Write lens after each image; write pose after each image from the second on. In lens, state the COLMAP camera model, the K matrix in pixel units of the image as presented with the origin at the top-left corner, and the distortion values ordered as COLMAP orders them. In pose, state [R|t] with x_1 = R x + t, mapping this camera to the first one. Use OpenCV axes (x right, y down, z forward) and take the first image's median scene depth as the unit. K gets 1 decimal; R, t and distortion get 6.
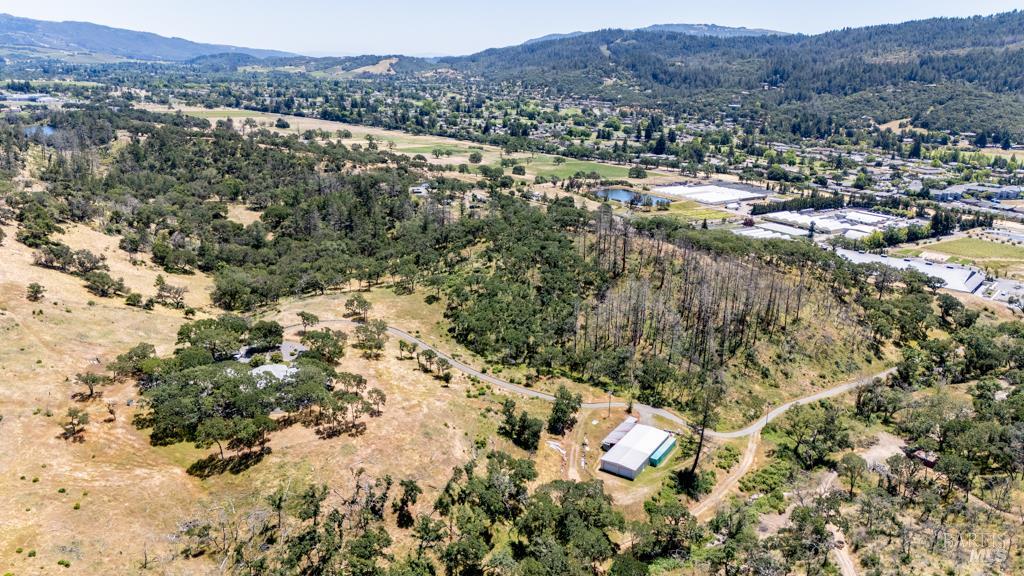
lens RADIAL K [[753.1, 0, 513.3], [0, 753.1, 289.6], [0, 0, 1]] dist [0.044346, -0.015650]
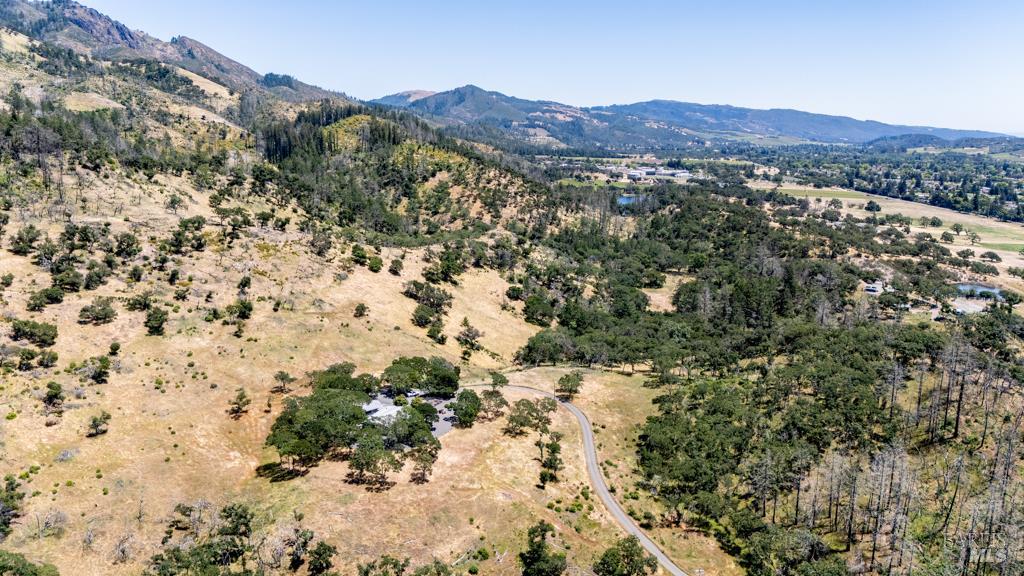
lens RADIAL K [[753.1, 0, 513.1], [0, 753.1, 286.8], [0, 0, 1]] dist [0.044346, -0.015650]
pose [[0.668248, 0.146440, -0.729384, 0.076963], [-0.221811, 0.975061, -0.007454, -0.013537], [0.710102, 0.166766, 0.684064, 0.048679]]
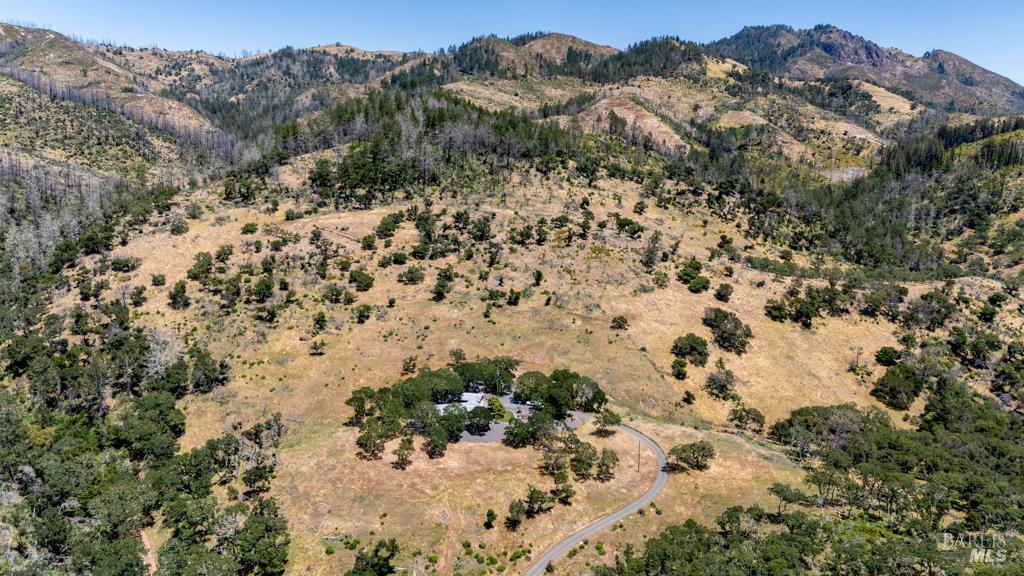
lens RADIAL K [[753.1, 0, 512.4], [0, 753.1, 288.4], [0, 0, 1]] dist [0.044346, -0.015650]
pose [[-0.197673, 0.181256, -0.963365, 0.097769], [-0.319216, 0.917287, 0.238087, -0.047004], [0.926837, 0.354585, -0.123463, 0.157050]]
